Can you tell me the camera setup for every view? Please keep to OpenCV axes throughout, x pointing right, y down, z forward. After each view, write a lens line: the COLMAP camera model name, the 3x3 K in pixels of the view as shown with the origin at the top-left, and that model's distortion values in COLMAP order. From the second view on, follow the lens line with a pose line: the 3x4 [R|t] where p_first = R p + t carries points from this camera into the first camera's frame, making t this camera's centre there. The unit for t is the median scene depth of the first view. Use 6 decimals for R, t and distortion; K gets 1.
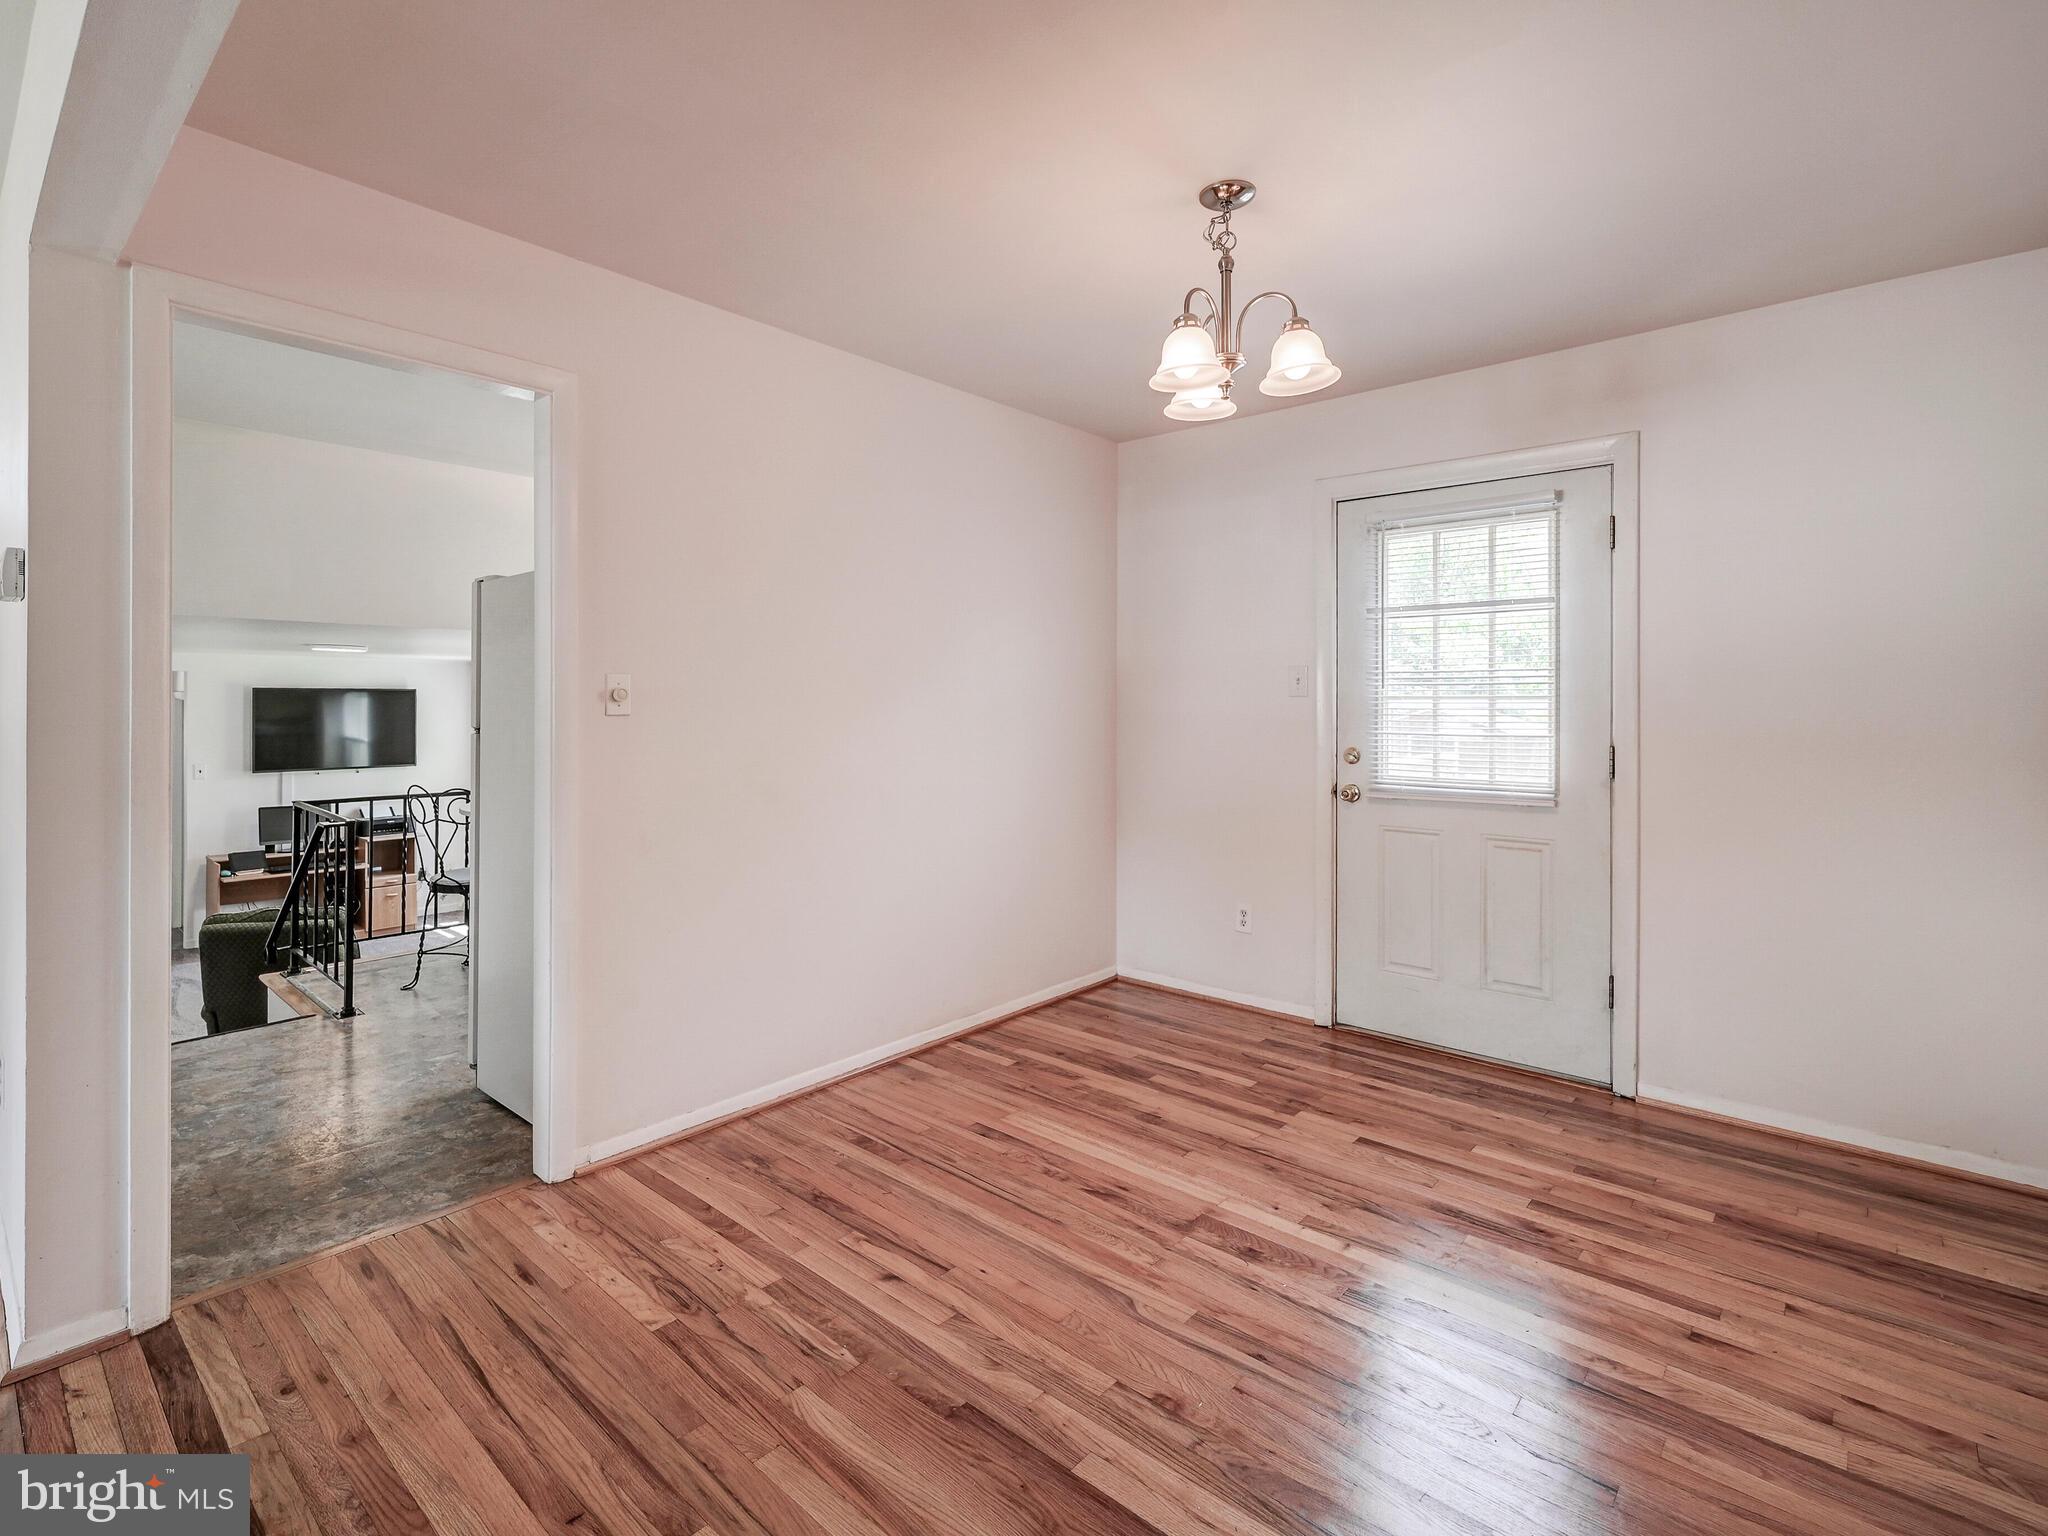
lens RADIAL K [[996.9, 0, 966.6], [0, 996.9, 699.2], [0, 0, 1]] dist [0.008992, -0.000336]
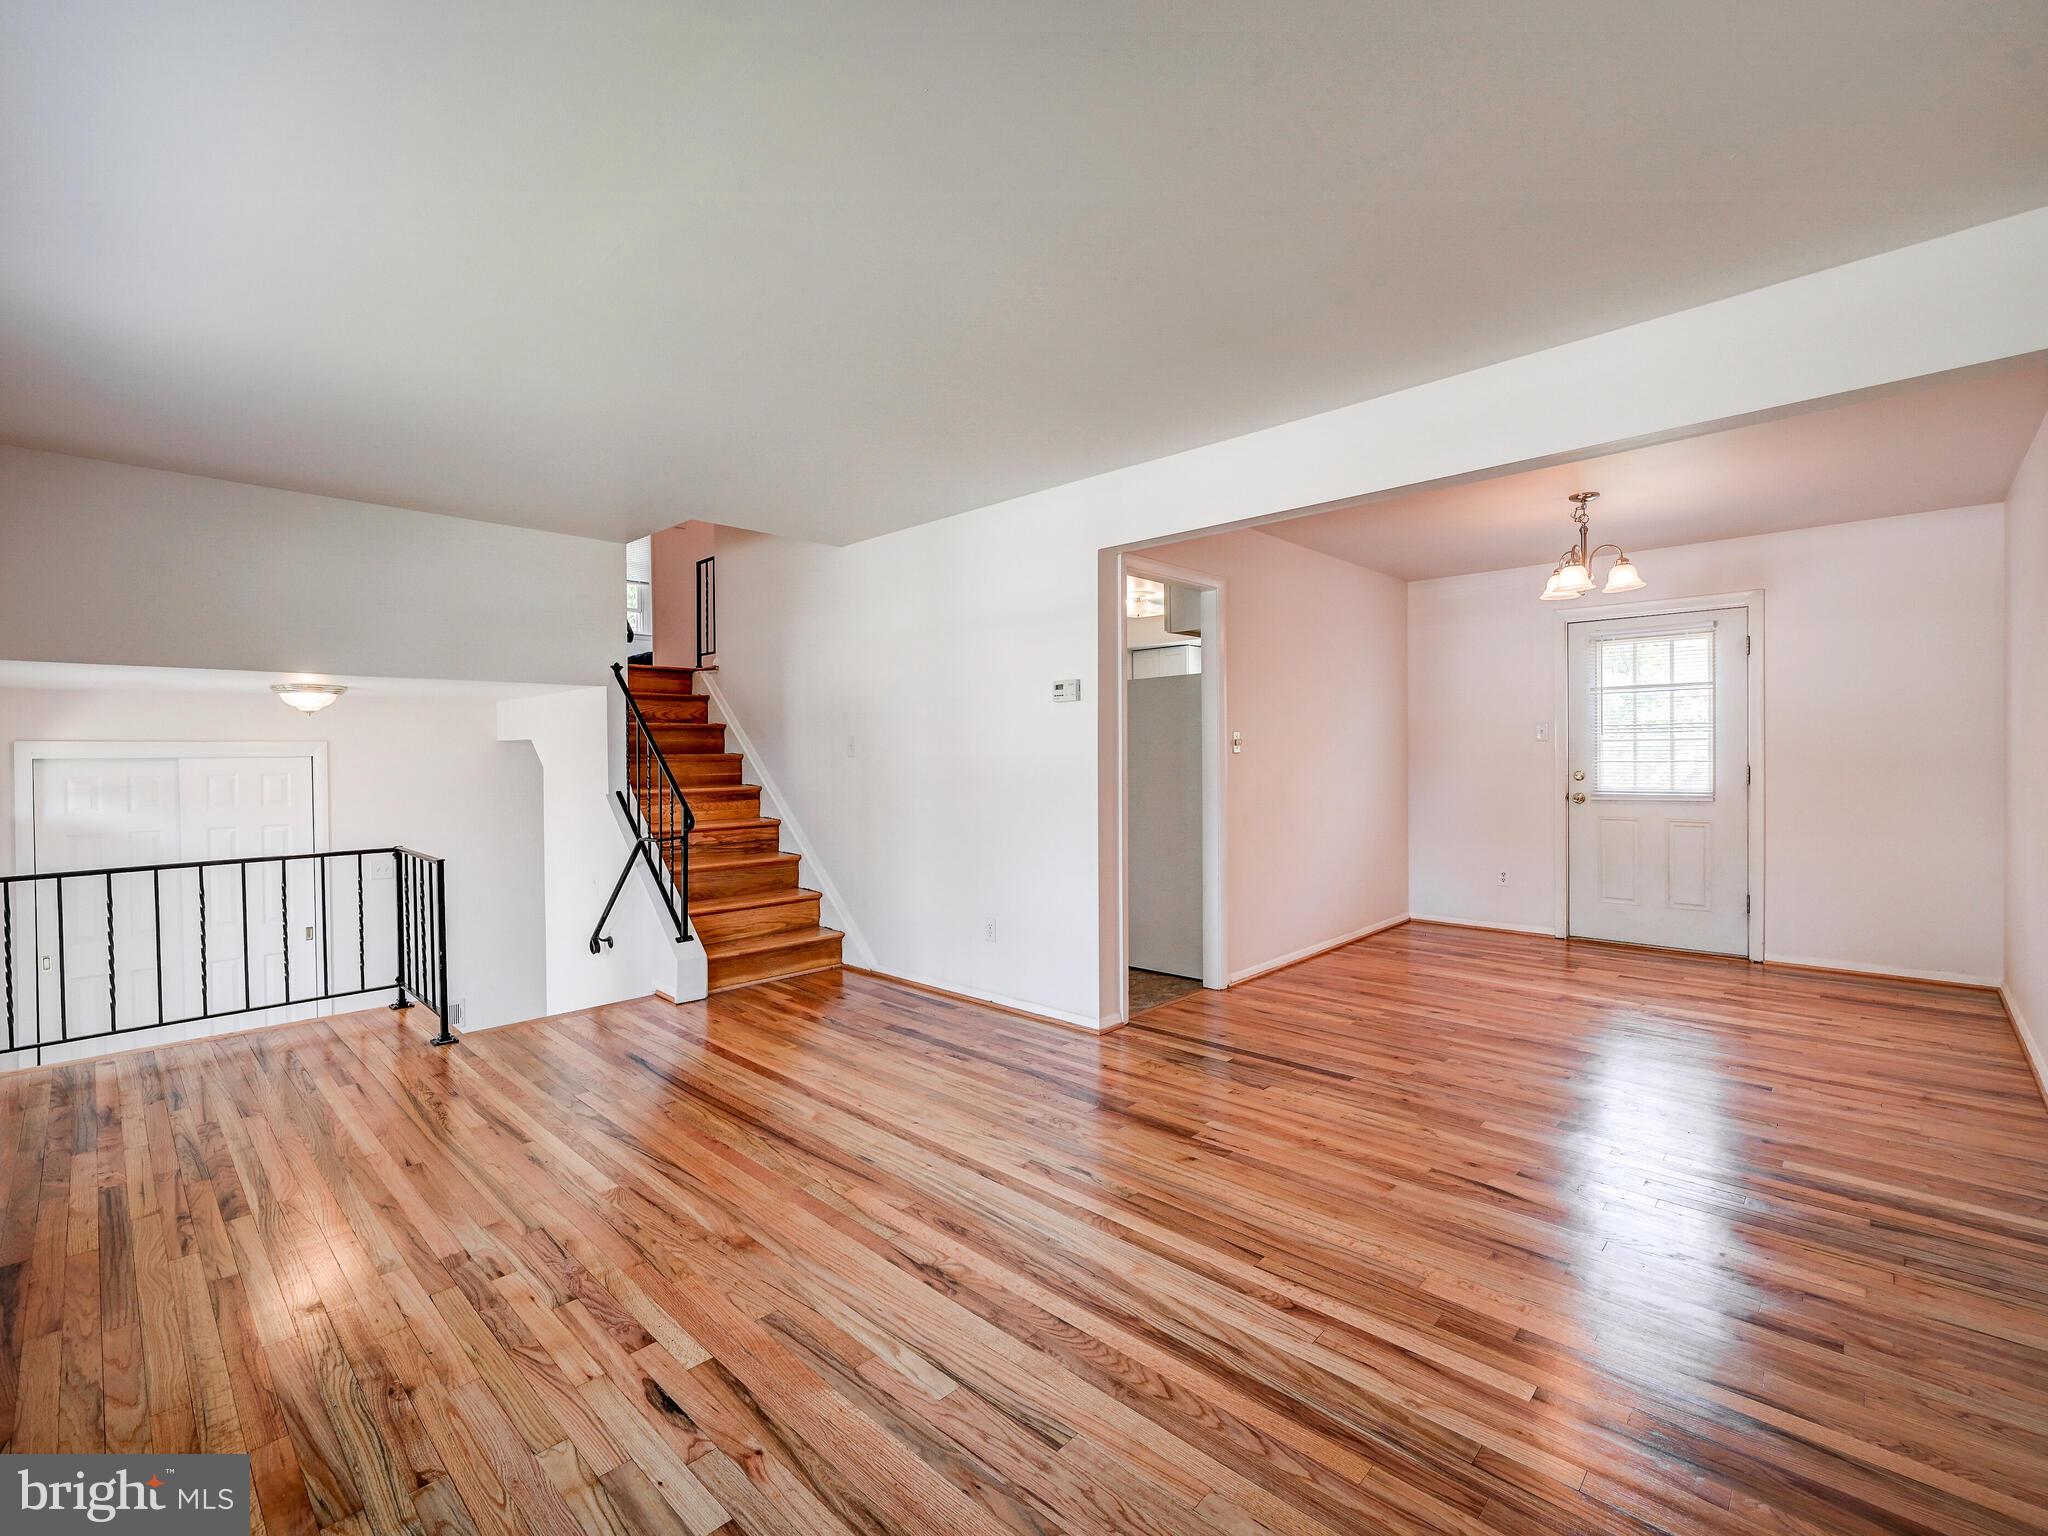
lens RADIAL K [[919.9, 0, 1008.6], [0, 919.9, 765.1], [0, 0, 1]] dist [0.000763, 0.000268]
pose [[0.999716, -0.012196, -0.020464, -0.599570], [0.012452, 0.999845, 0.012470, 0.008626], [0.020309, -0.012721, 0.999713, -0.624138]]
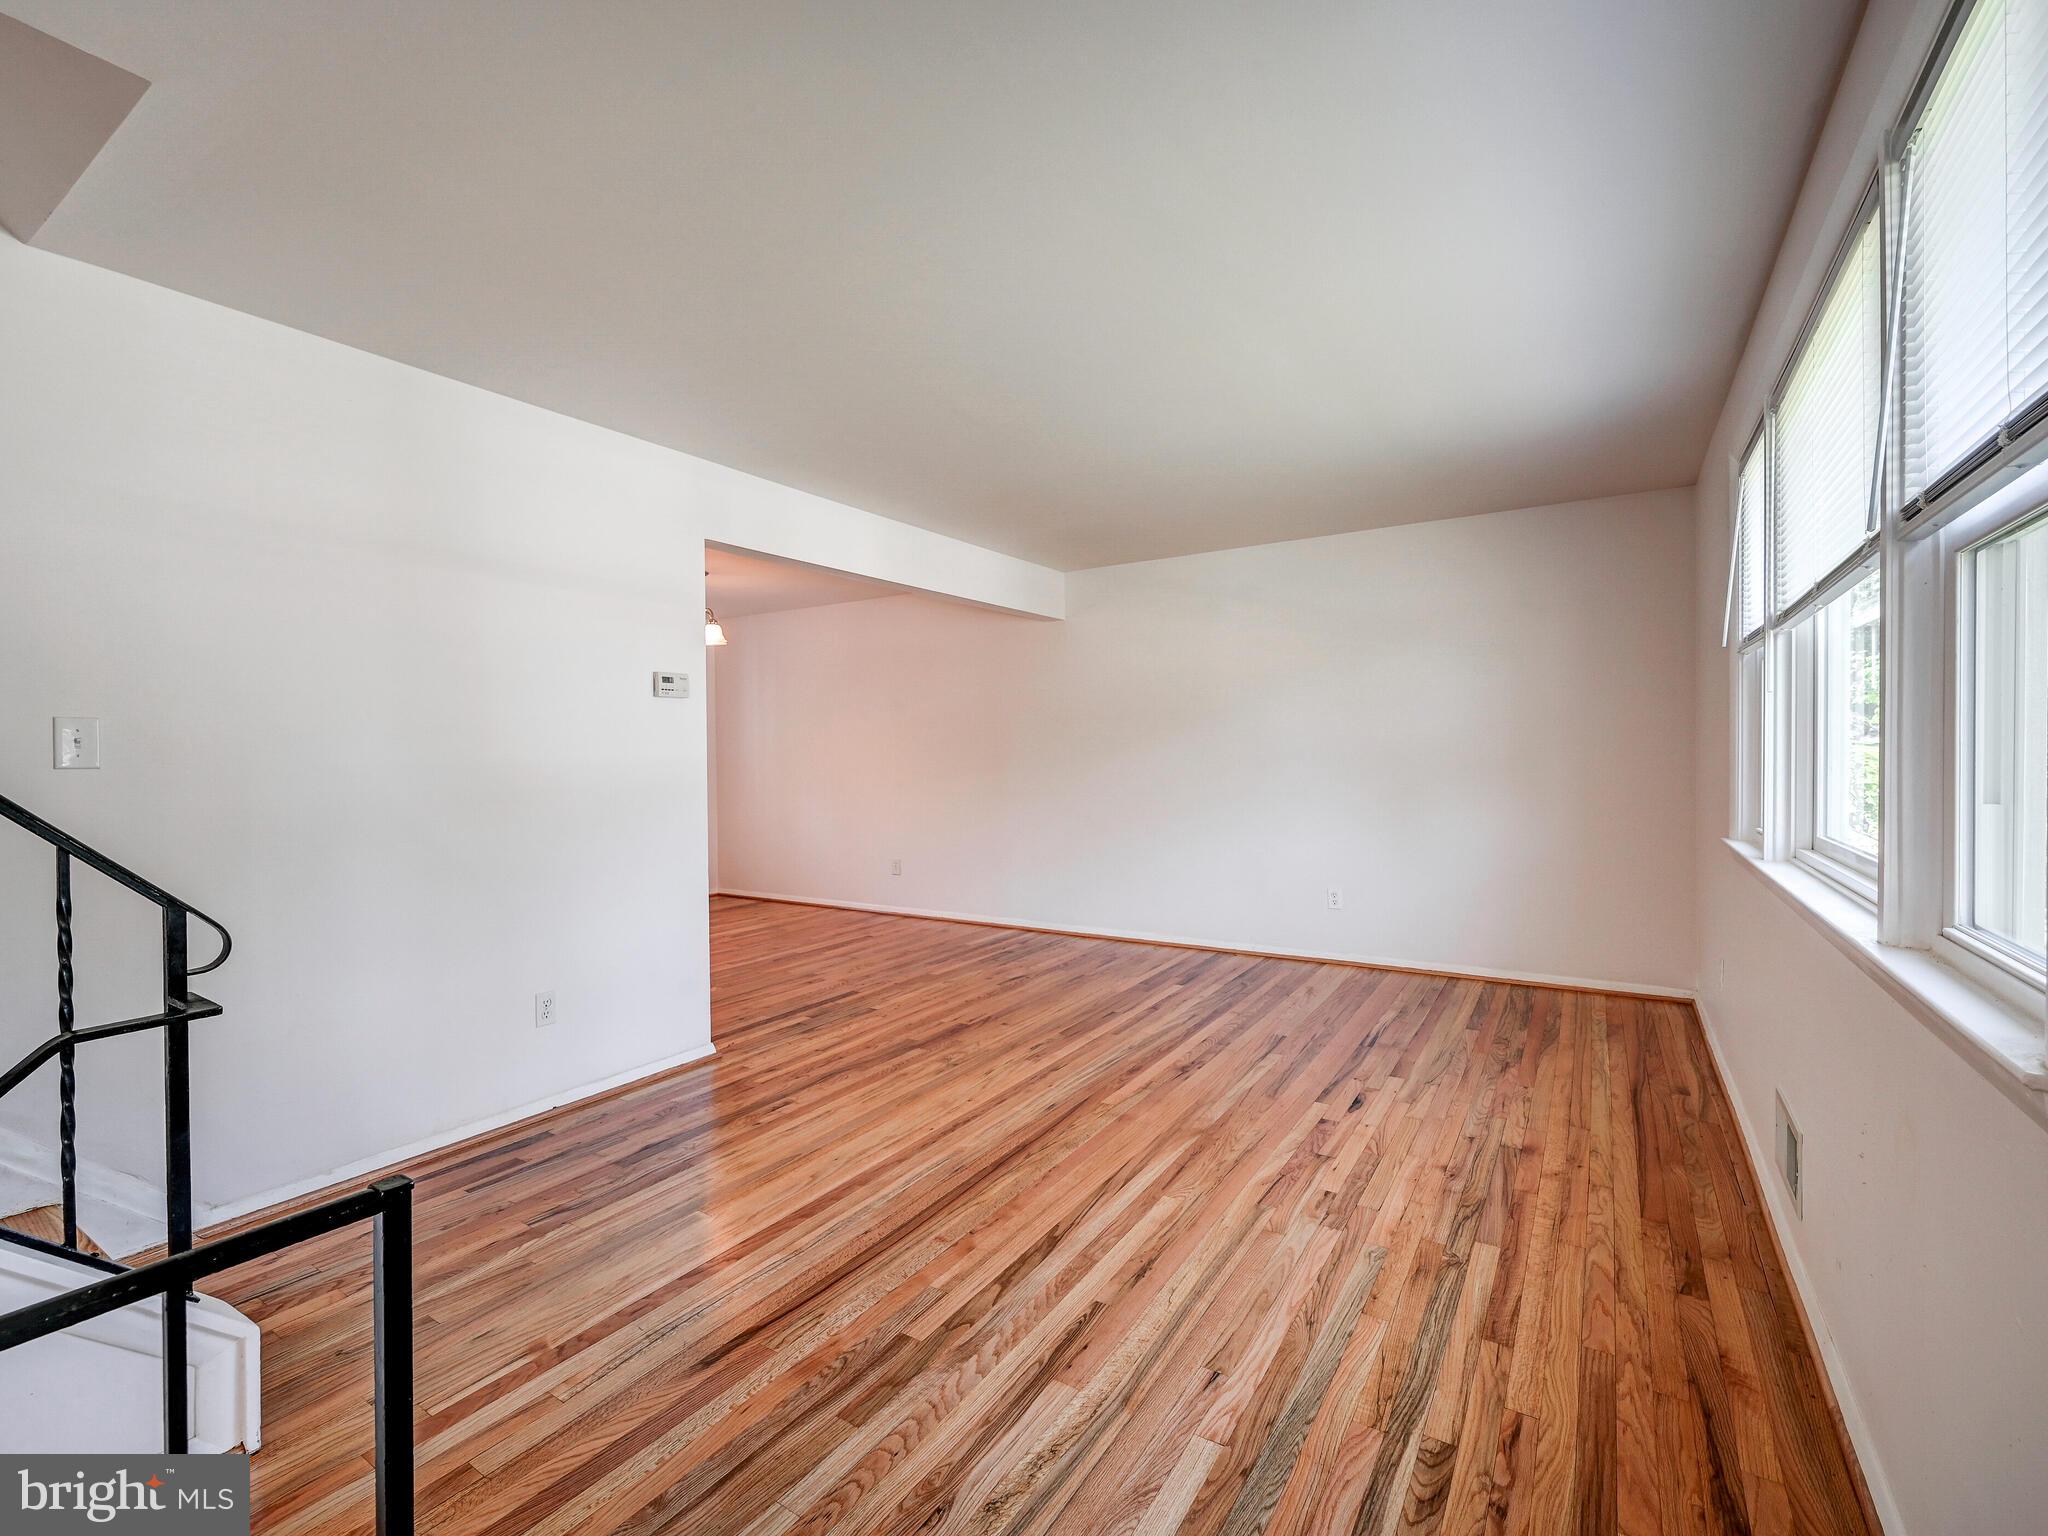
lens RADIAL K [[919.9, 0, 1030.5], [0, 919.9, 763.2], [0, 0, 1]] dist [0.000763, 0.000268]
pose [[-0.201816, -0.010910, 0.979363, -1.680523], [0.009088, 0.999874, 0.013012, 0.006567], [-0.979381, 0.011526, -0.201691, 0.417382]]
